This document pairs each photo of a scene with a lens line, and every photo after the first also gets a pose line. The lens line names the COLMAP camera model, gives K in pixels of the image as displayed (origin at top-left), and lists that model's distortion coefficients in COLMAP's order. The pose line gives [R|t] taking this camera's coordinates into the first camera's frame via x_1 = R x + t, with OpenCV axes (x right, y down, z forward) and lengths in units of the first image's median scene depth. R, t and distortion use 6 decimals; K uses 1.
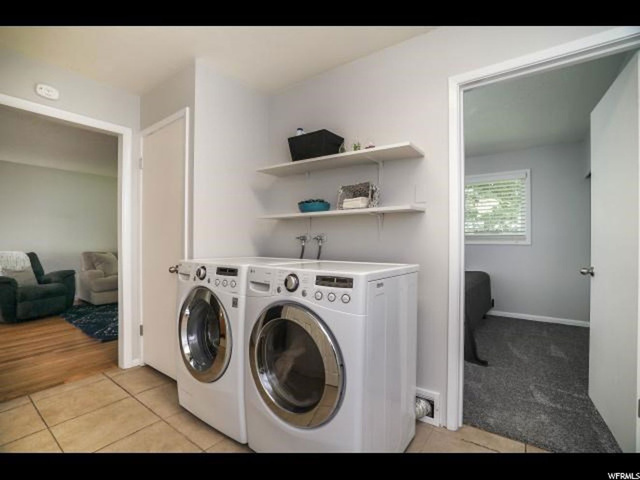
lens RADIAL K [[298.7, 0, 320.6], [0, 298.7, 239.6], [0, 0, 1]] dist [-0.003909, 0.000005]
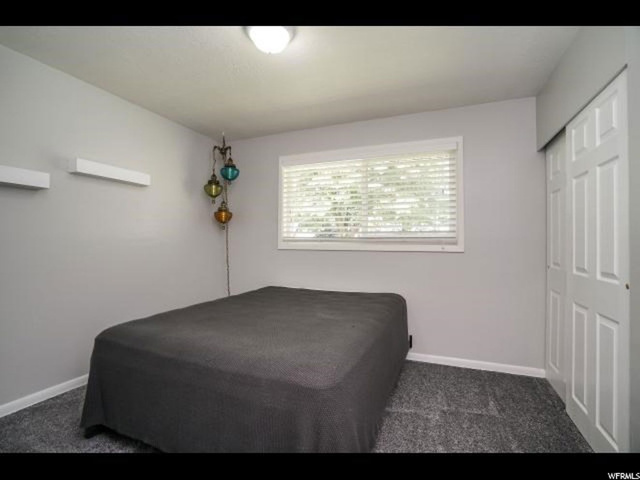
lens RADIAL K [[298.7, 0, 319.0], [0, 298.7, 241.1], [0, 0, 1]] dist [-0.003909, 0.000005]
pose [[0.974132, 0.004716, 0.225930, 0.238963], [-0.004098, 0.999986, -0.003204, -0.003089], [-0.225942, 0.002196, 0.974138, 0.418021]]
